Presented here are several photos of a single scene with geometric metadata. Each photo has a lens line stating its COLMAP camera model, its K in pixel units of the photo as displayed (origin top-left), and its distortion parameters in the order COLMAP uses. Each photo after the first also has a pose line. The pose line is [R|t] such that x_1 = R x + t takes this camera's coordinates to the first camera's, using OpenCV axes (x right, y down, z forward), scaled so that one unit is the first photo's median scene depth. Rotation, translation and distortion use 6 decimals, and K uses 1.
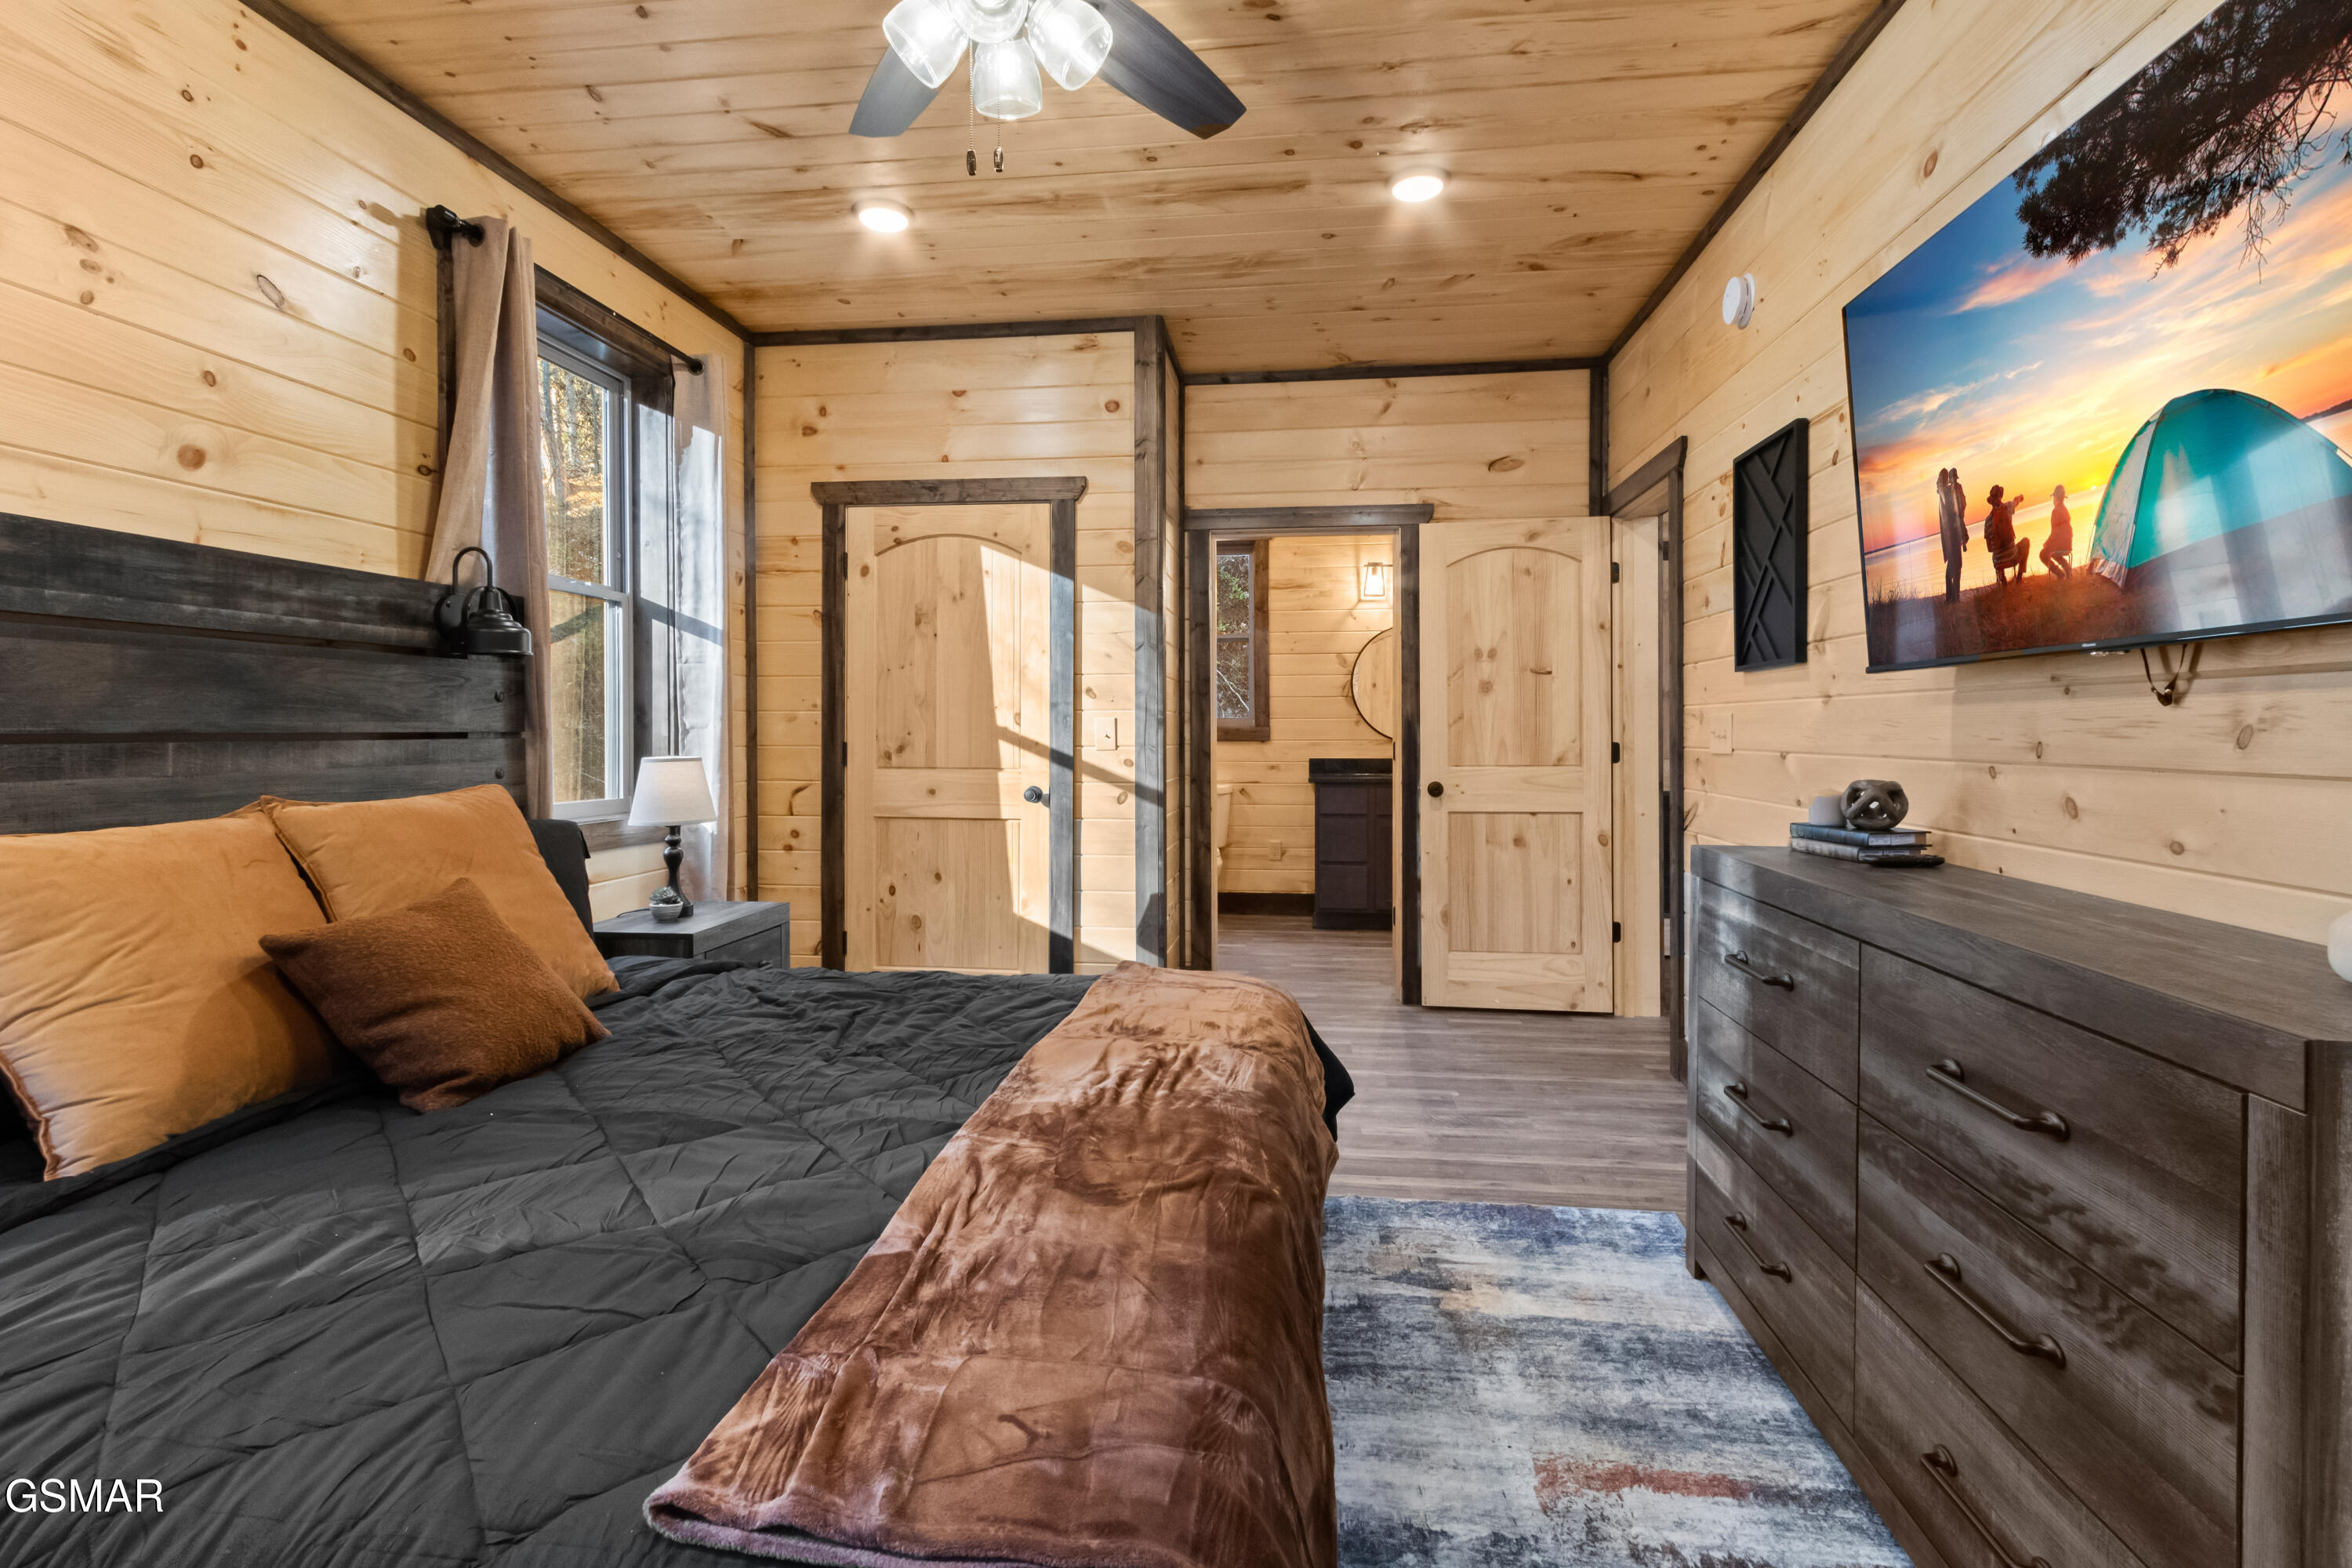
lens RADIAL K [[1089.8, 0, 1178.5], [0, 1089.8, 742.1], [0, 0, 1]] dist [0.007700, -0.001978]
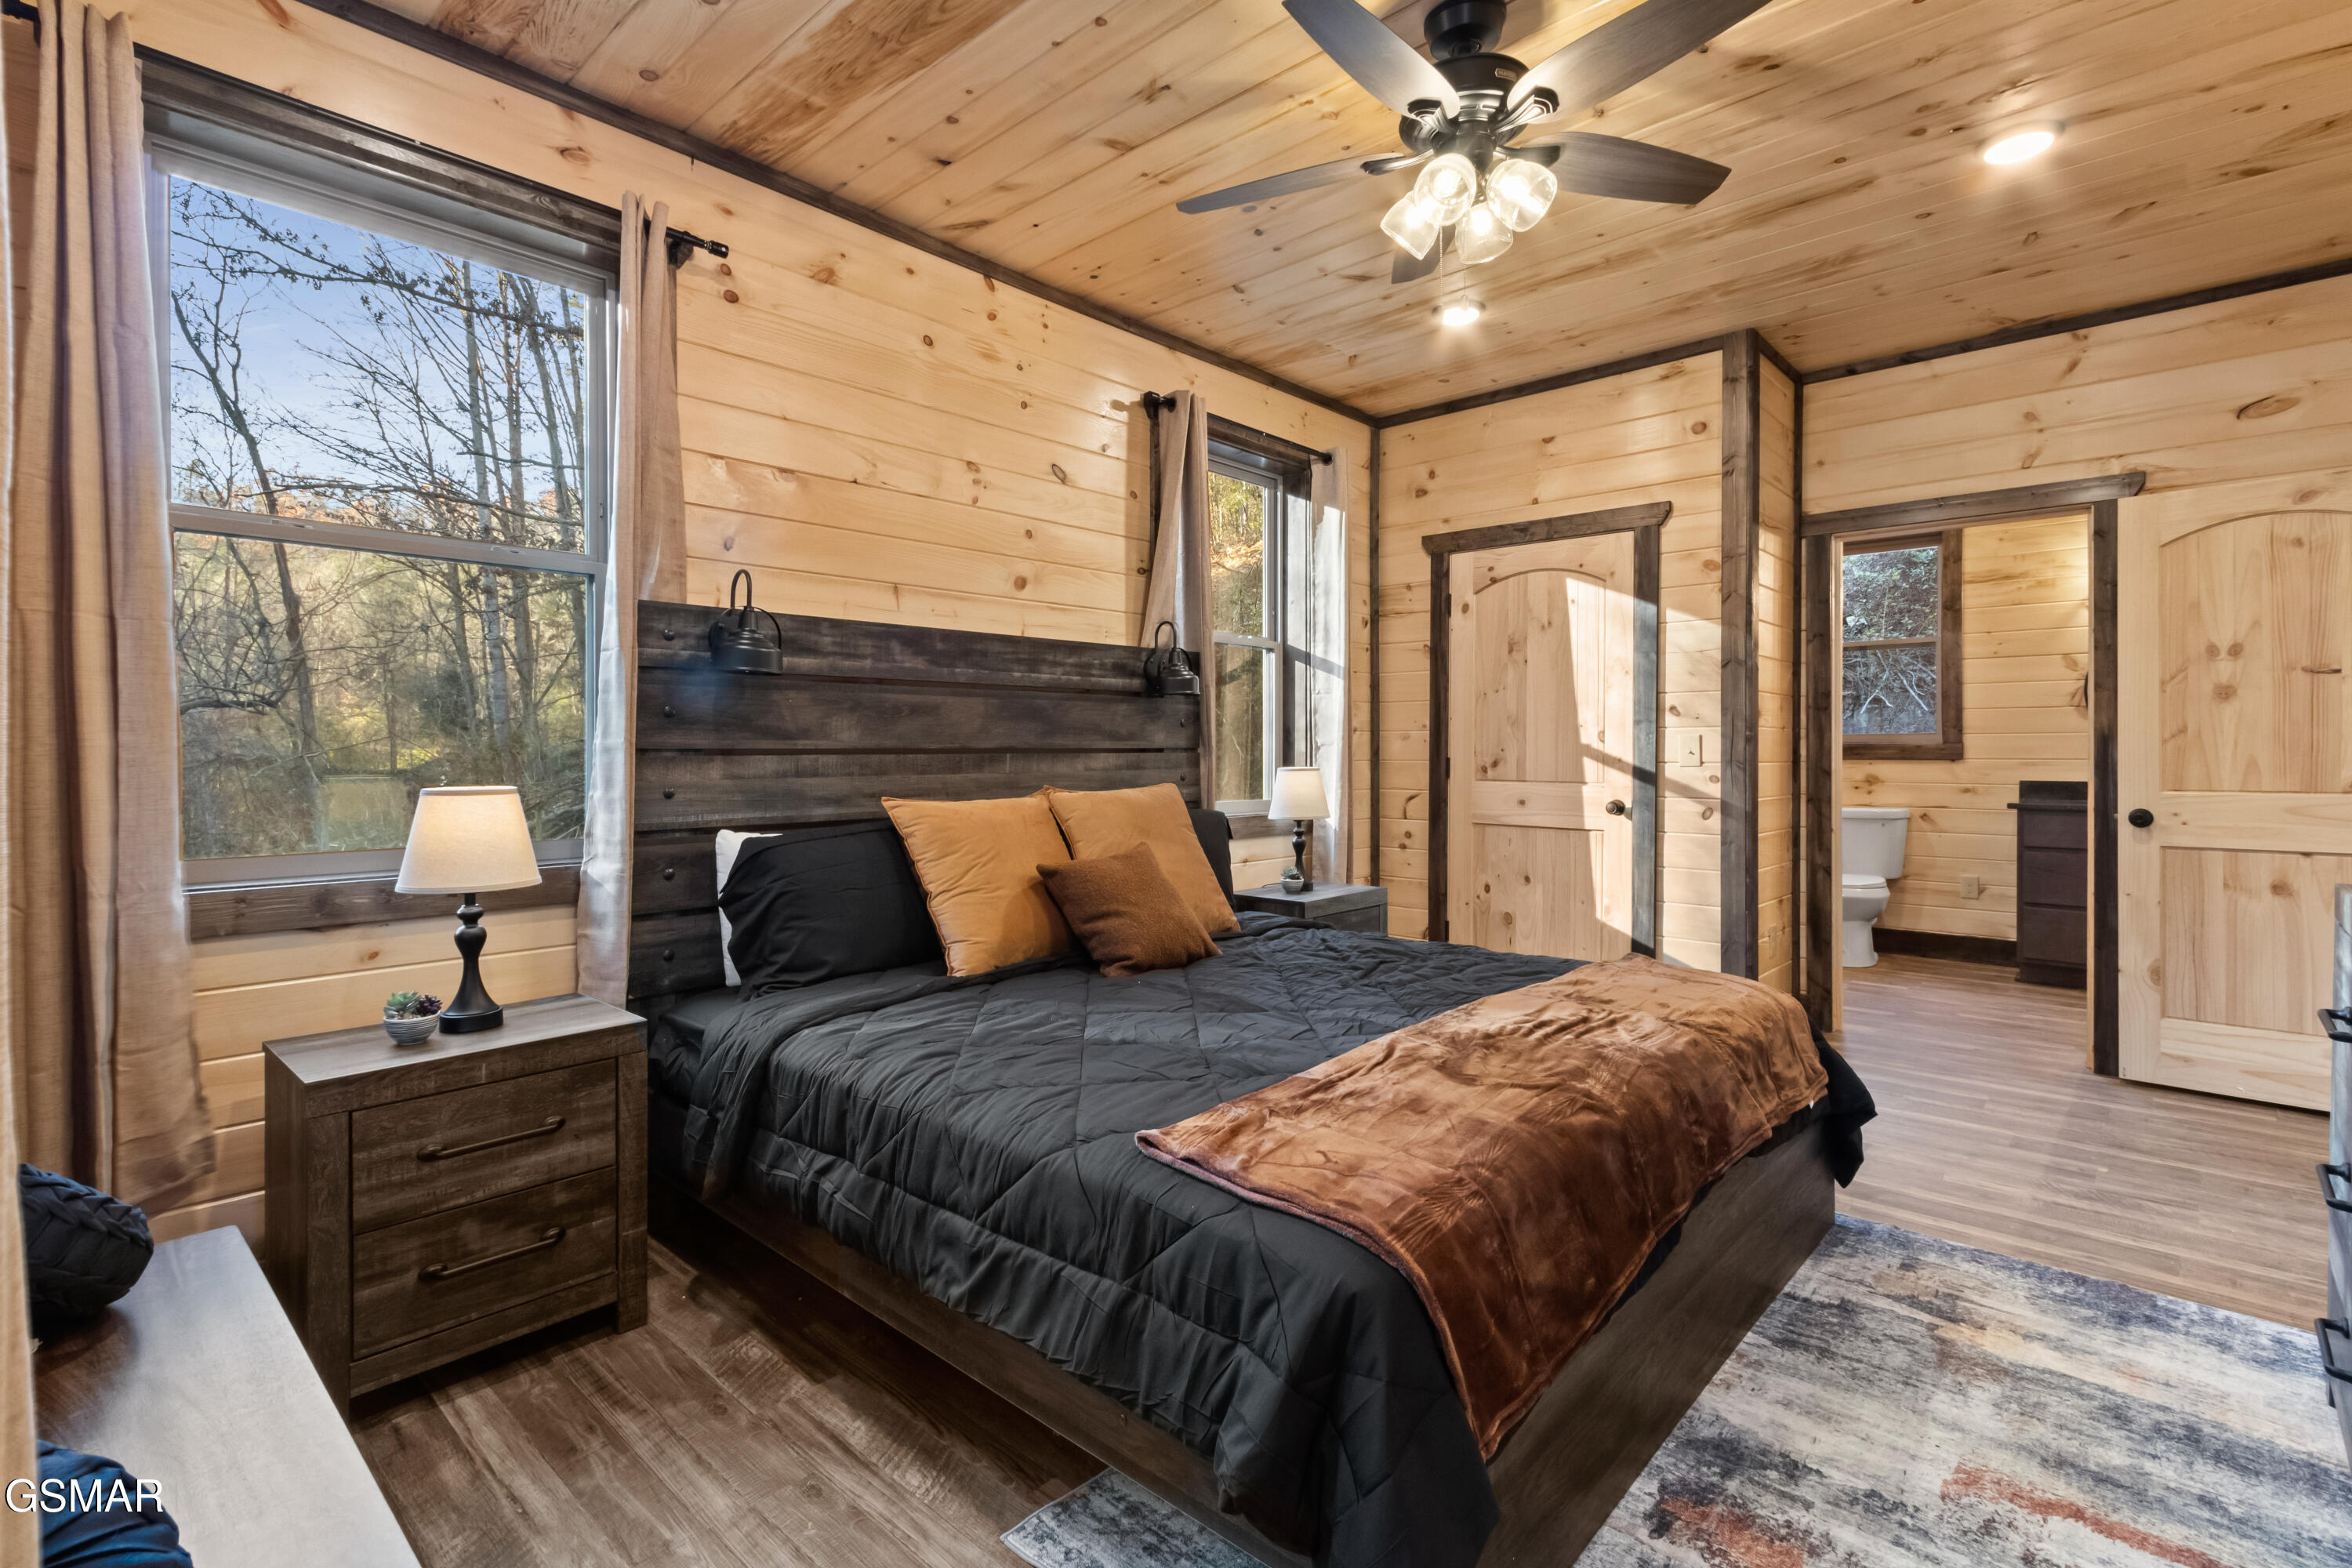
lens RADIAL K [[1080.0, 0, 1169.9], [0, 1080.0, 761.1], [0, 0, 1]] dist [0.012446, -0.005402]
pose [[0.807620, 0.006674, -0.589665, 0.207865], [-0.006394, 0.999976, 0.002561, 0.004469], [0.589668, 0.001702, 0.807644, -0.158845]]
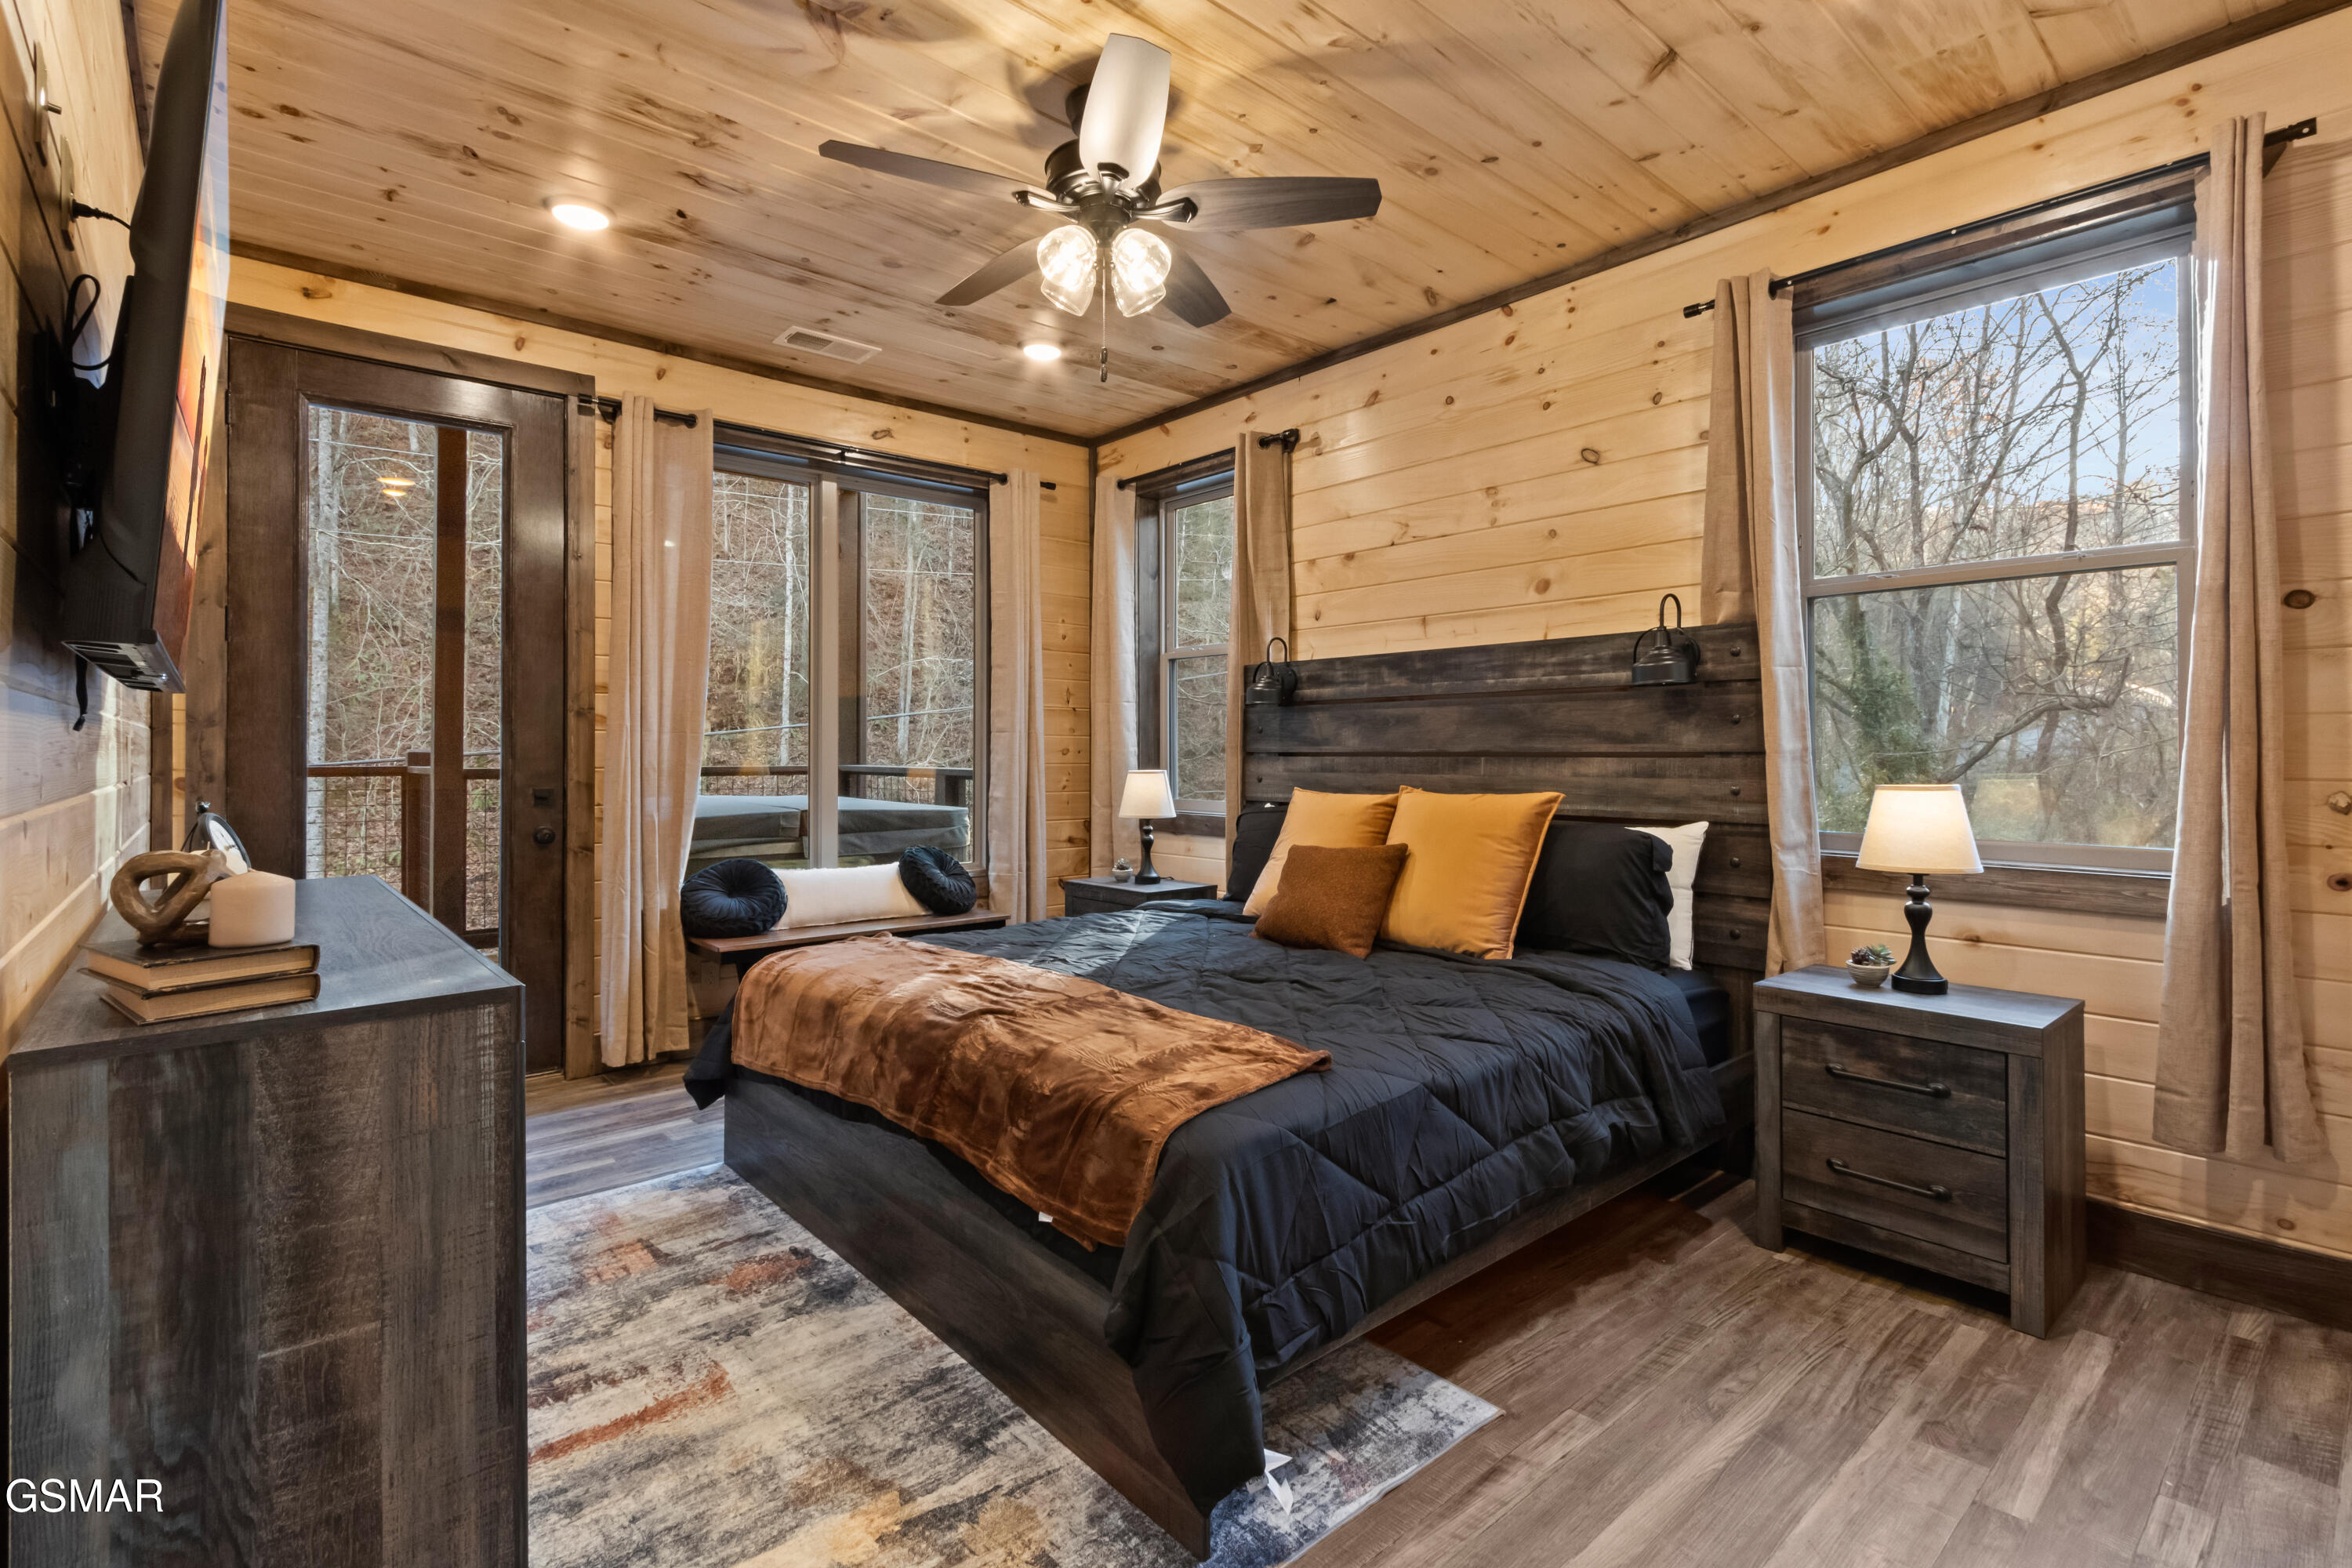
lens RADIAL K [[1056.5, 0, 1181.6], [0, 1056.5, 754.0], [0, 0, 1]] dist [0.001041, -0.000336]
pose [[-0.654612, 0.006560, -0.755936, 0.546970], [-0.005673, 0.999892, 0.013589, -0.019258], [0.755944, 0.013184, -0.654504, 1.331228]]
